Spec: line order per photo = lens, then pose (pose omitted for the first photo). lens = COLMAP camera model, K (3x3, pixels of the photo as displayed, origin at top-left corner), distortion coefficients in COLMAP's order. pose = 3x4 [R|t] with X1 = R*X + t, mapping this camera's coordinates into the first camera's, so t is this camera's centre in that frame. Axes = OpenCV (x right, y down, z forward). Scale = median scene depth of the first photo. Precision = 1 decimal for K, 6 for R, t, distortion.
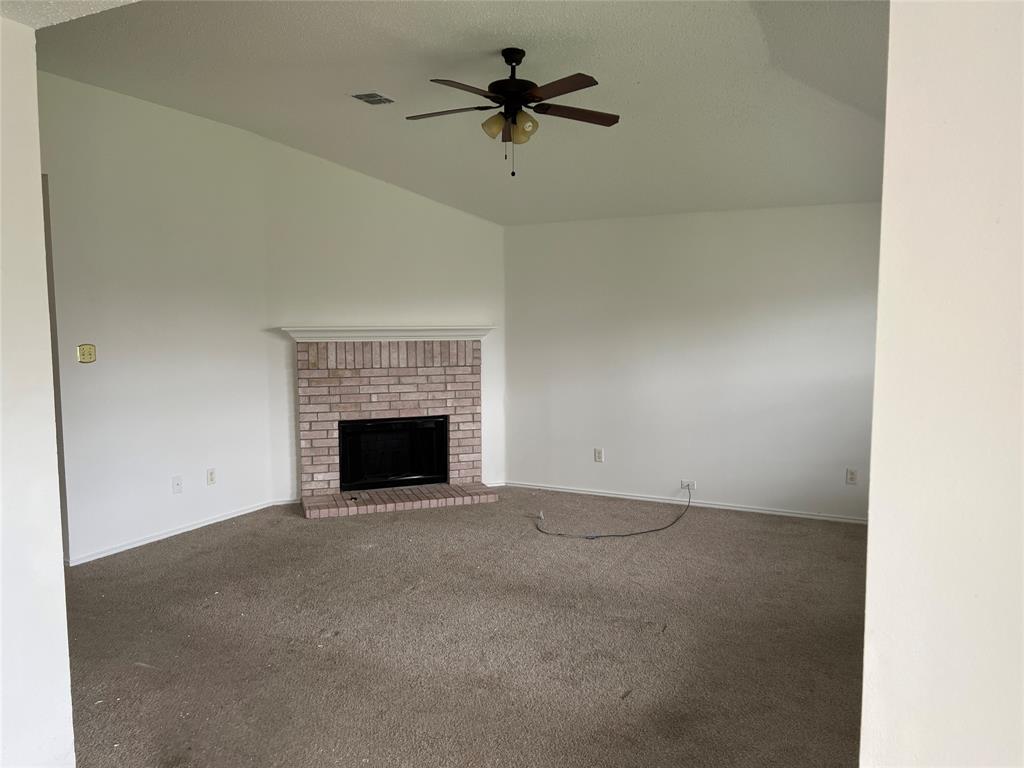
lens RADIAL K [[769.5, 0, 513.1], [0, 769.5, 387.8], [0, 0, 1]] dist [0.100200, -0.150216]
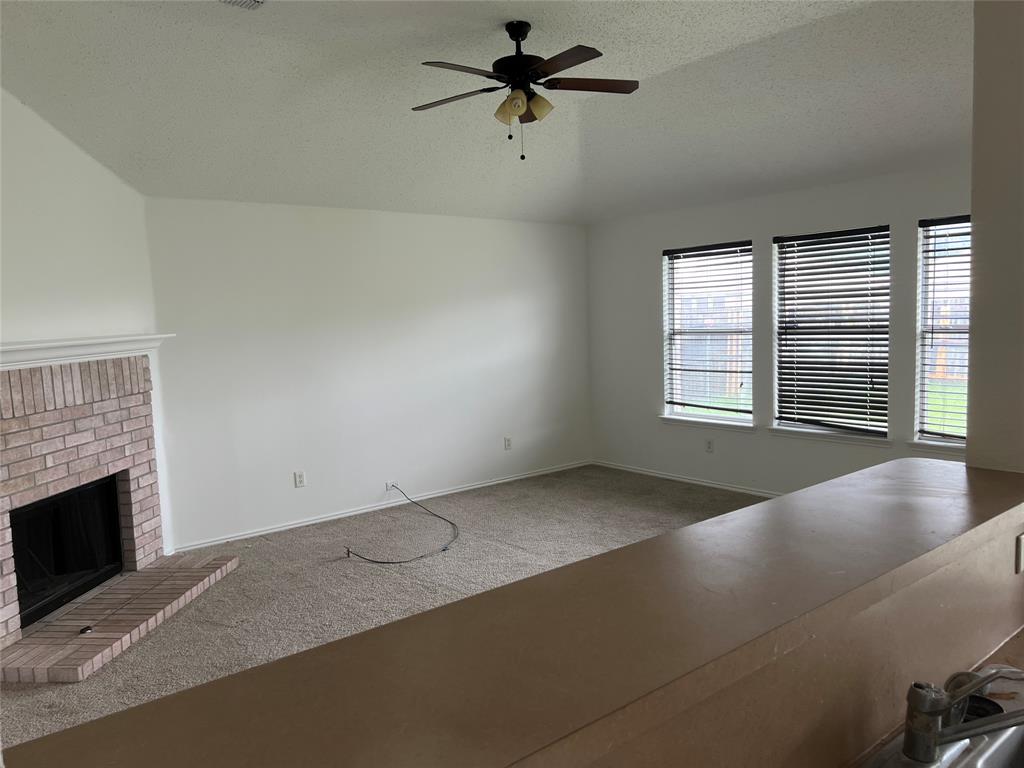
lens RADIAL K [[769.5, 0, 513.1], [0, 769.5, 387.8], [0, 0, 1]] dist [0.100200, -0.150216]
pose [[0.427094, -0.102717, 0.898354, -0.554399], [0.117005, 0.991452, 0.057735, -0.035284], [-0.896605, 0.080454, 0.435462, 0.406644]]
